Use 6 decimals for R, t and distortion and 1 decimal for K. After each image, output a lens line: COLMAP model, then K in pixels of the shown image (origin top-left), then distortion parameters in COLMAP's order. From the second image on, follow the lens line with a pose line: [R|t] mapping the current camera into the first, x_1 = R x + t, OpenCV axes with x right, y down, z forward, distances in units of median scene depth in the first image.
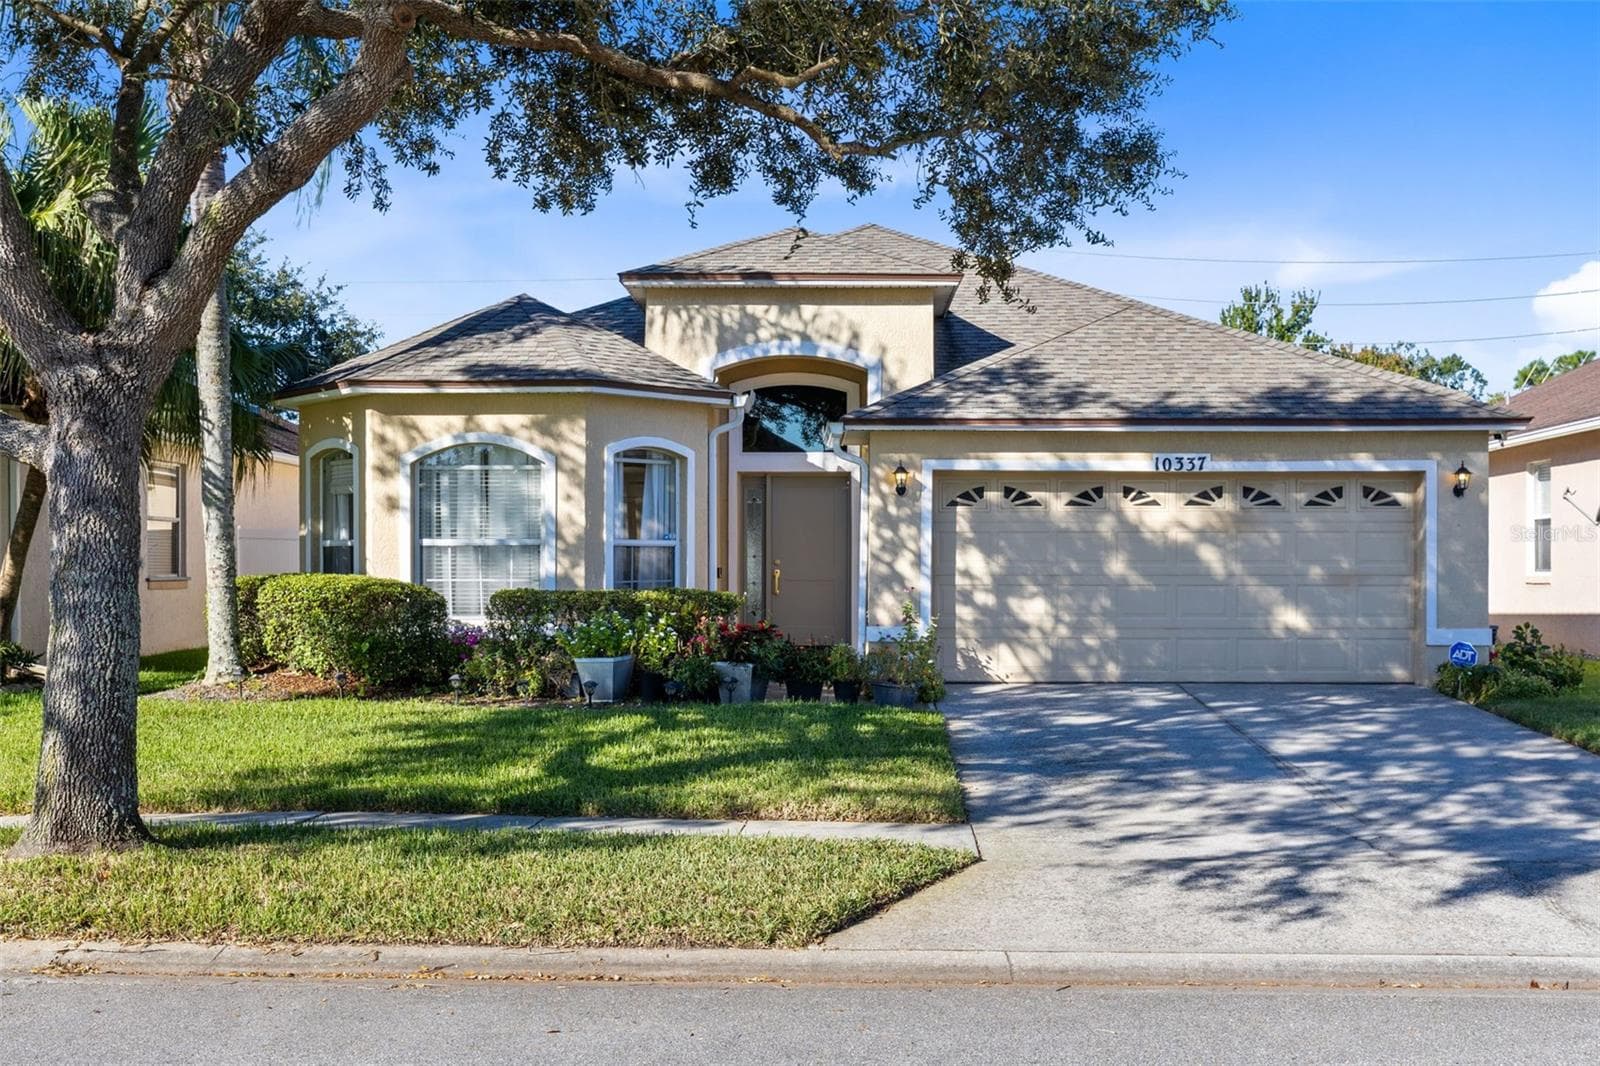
lens RADIAL K [[1724.4, 0, 798.6], [0, 1724.4, 528.3], [0, 0, 1]] dist [-0.005314, 0.000000]
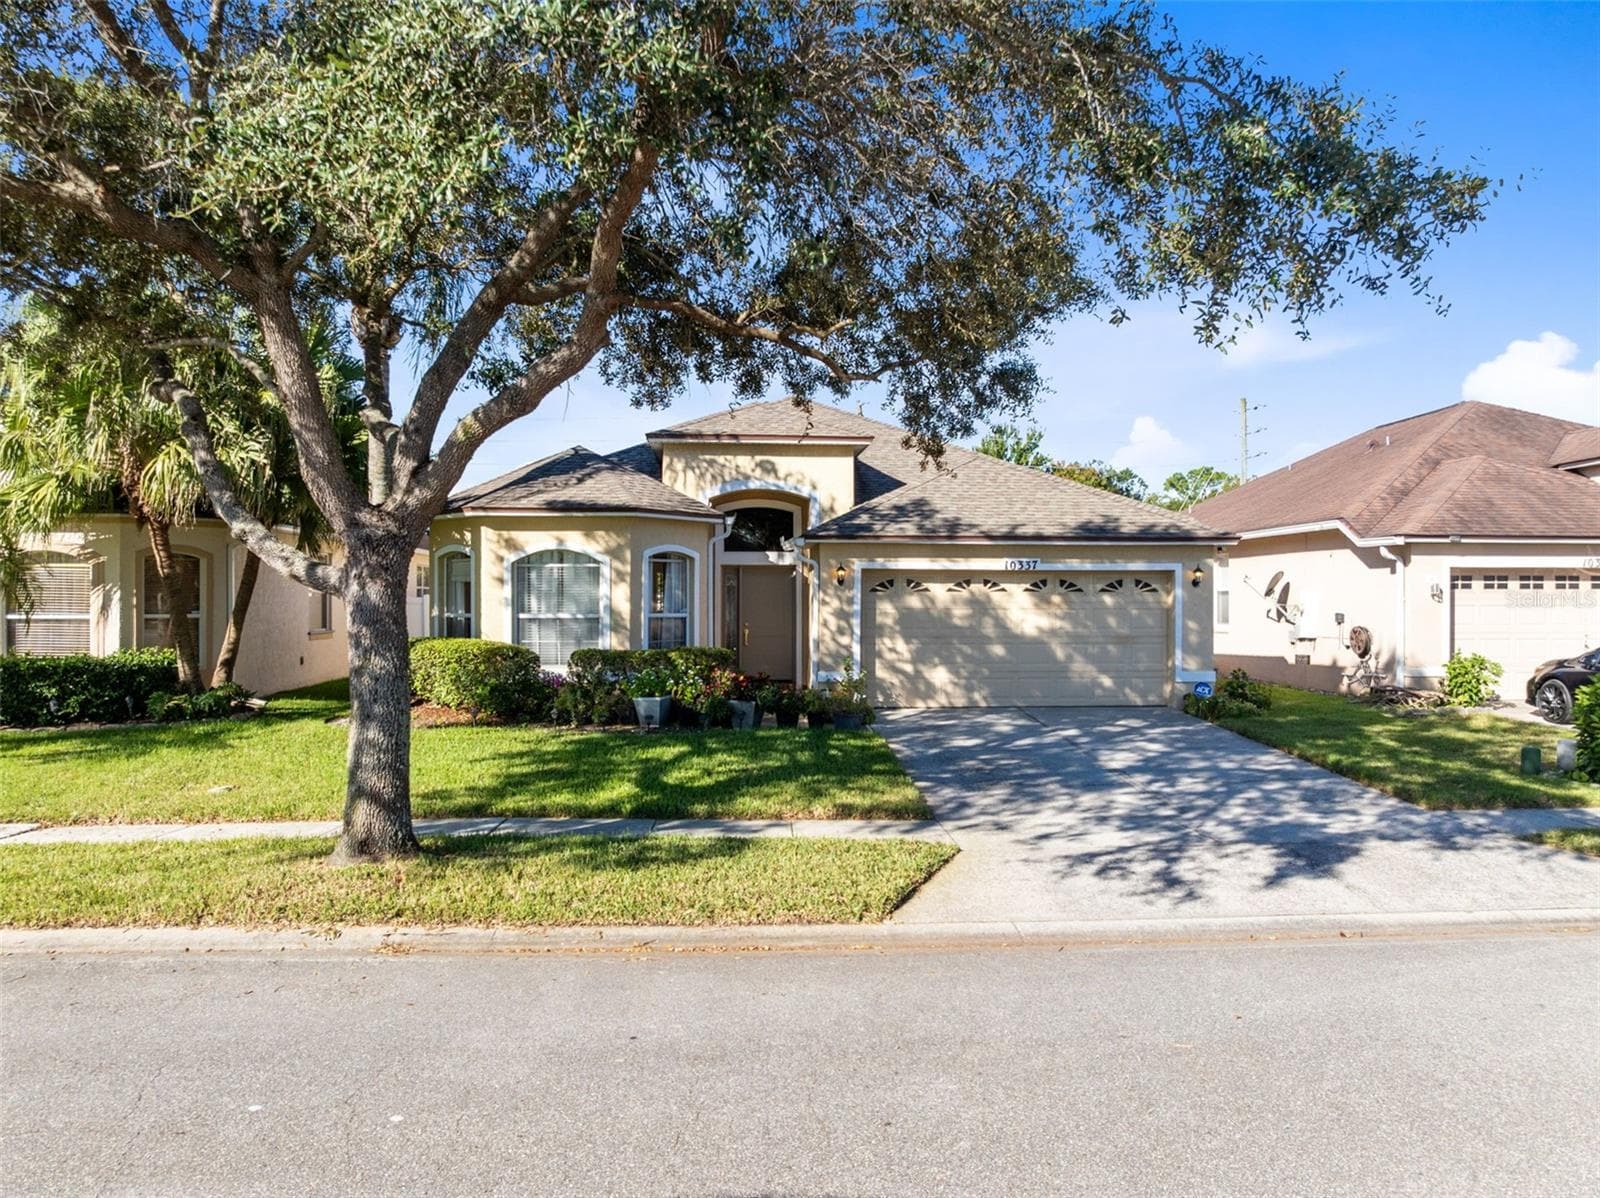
lens RADIAL K [[1151.7, 0, 778.2], [0, 1151.7, 557.7], [0, 0, 1]] dist [-0.044705, 0.002401]
pose [[0.996681, 0.003683, 0.081326, -0.077750], [-0.002604, 0.999907, -0.013371, -0.029771], [-0.081368, 0.013115, 0.996598, -0.003363]]
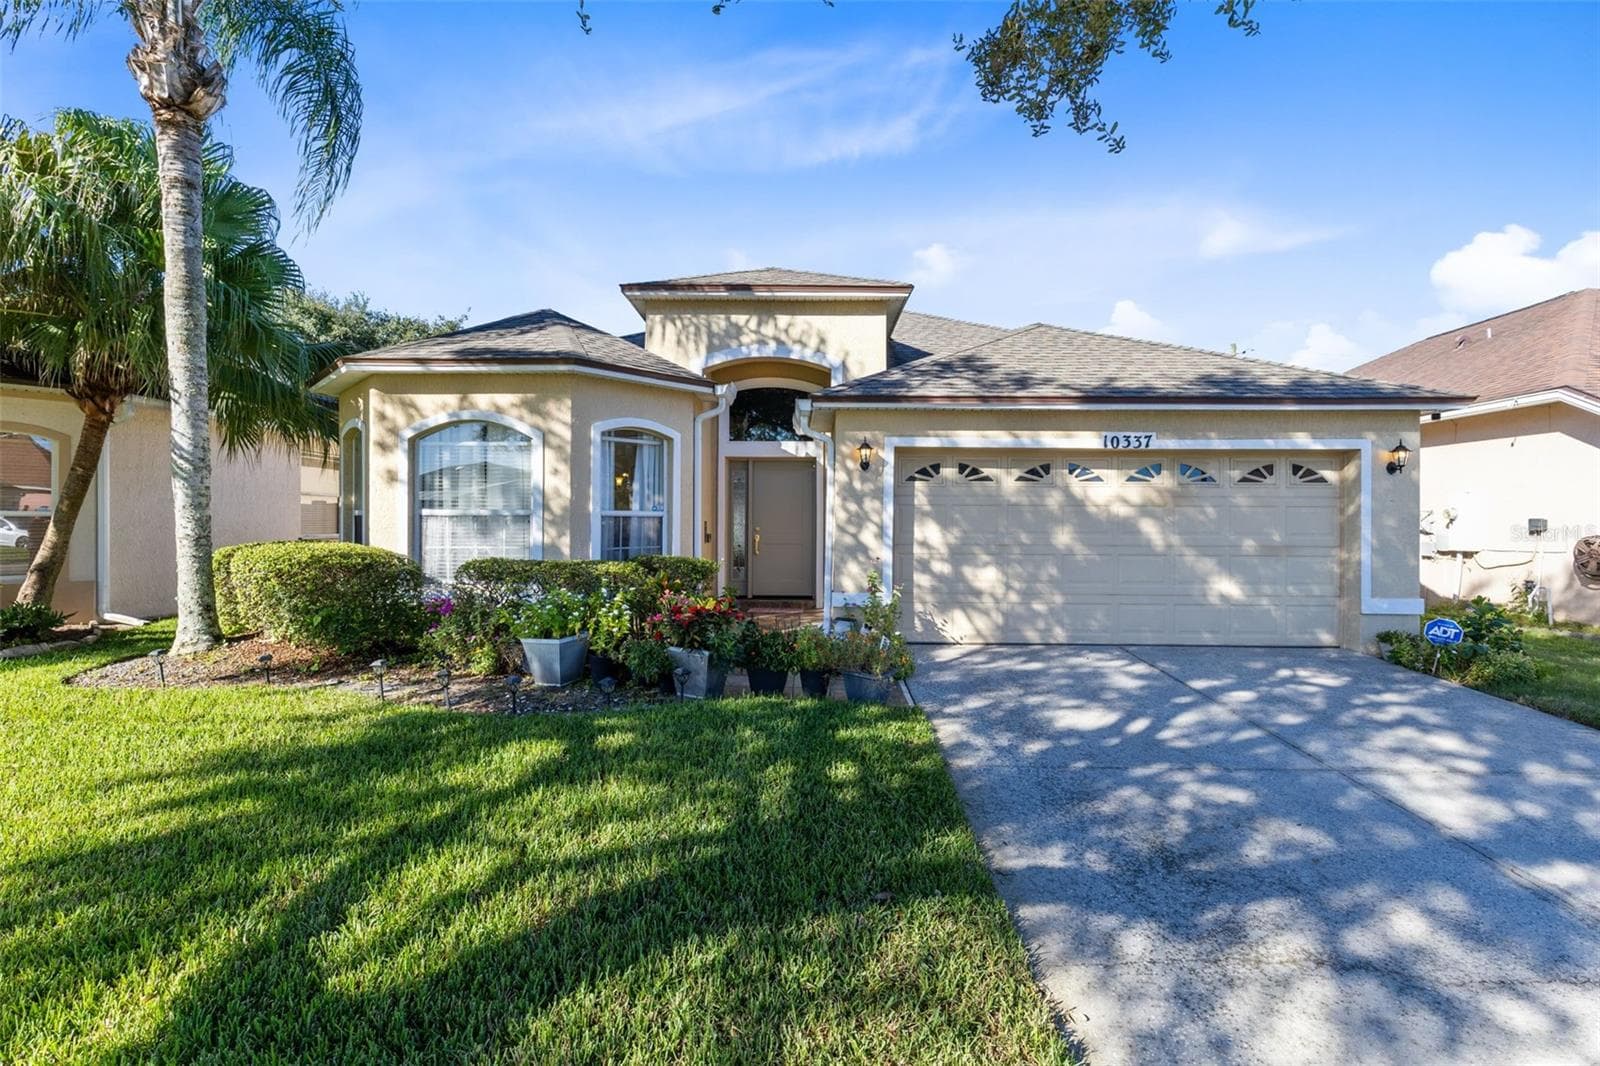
lens RADIAL K [[722.8, 0, 795.6], [0, 722.8, 523.3], [0, 0, 1]] dist [0.004961, -0.000372]
pose [[0.999969, 0.004234, 0.006642, 0.013421], [-0.004380, 0.999743, 0.022238, 0.003790], [-0.006546, -0.022267, 0.999731, 0.552913]]
